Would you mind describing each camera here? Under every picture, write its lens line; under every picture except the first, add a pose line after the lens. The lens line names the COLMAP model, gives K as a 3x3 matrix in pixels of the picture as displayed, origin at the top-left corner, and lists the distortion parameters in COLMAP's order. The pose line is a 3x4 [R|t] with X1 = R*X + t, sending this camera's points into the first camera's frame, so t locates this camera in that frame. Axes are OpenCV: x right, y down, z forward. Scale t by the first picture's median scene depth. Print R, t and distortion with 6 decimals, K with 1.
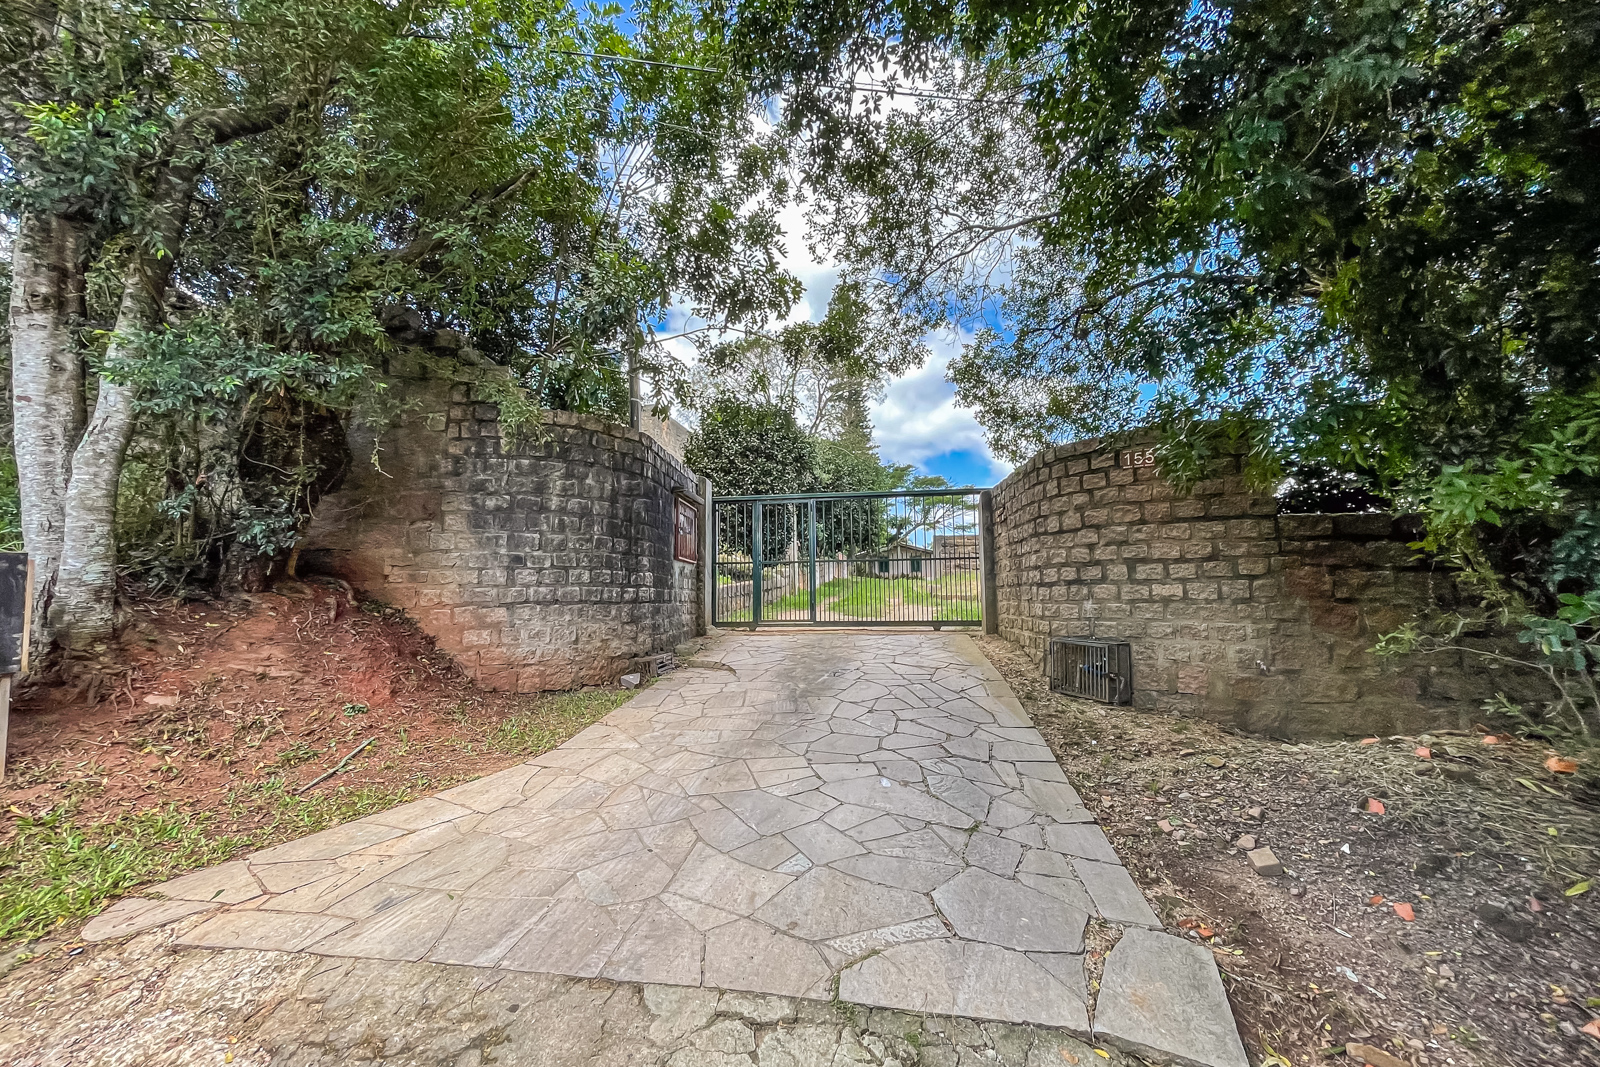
lens RADIAL K [[646.1, 0, 810.5], [0, 646.1, 532.6], [0, 0, 1]] dist [-0.001796, 0.000961]
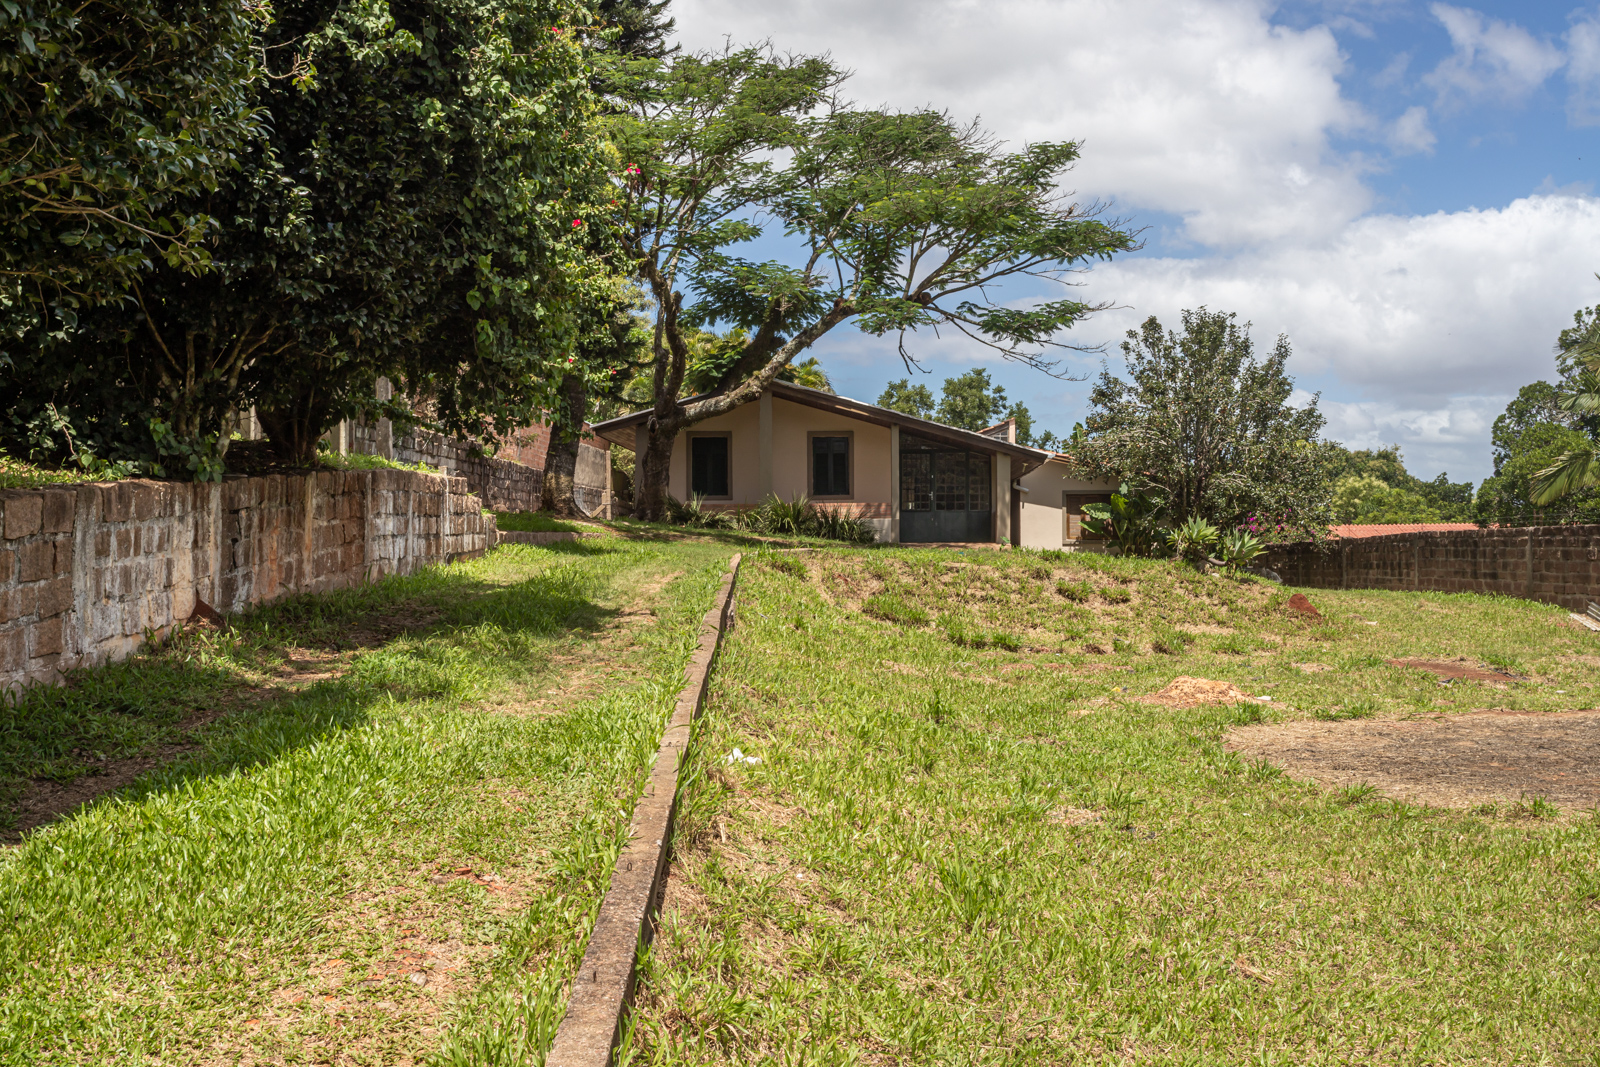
lens RADIAL K [[1758.8, 0, 798.0], [0, 1758.8, 542.8], [0, 0, 1]] dist [0.023633, 0.000000]
pose [[0.985637, -0.004723, 0.168813, 0.247775], [-0.012567, 0.994786, 0.101206, 0.065894], [-0.168411, -0.101873, 0.980438, 2.421462]]
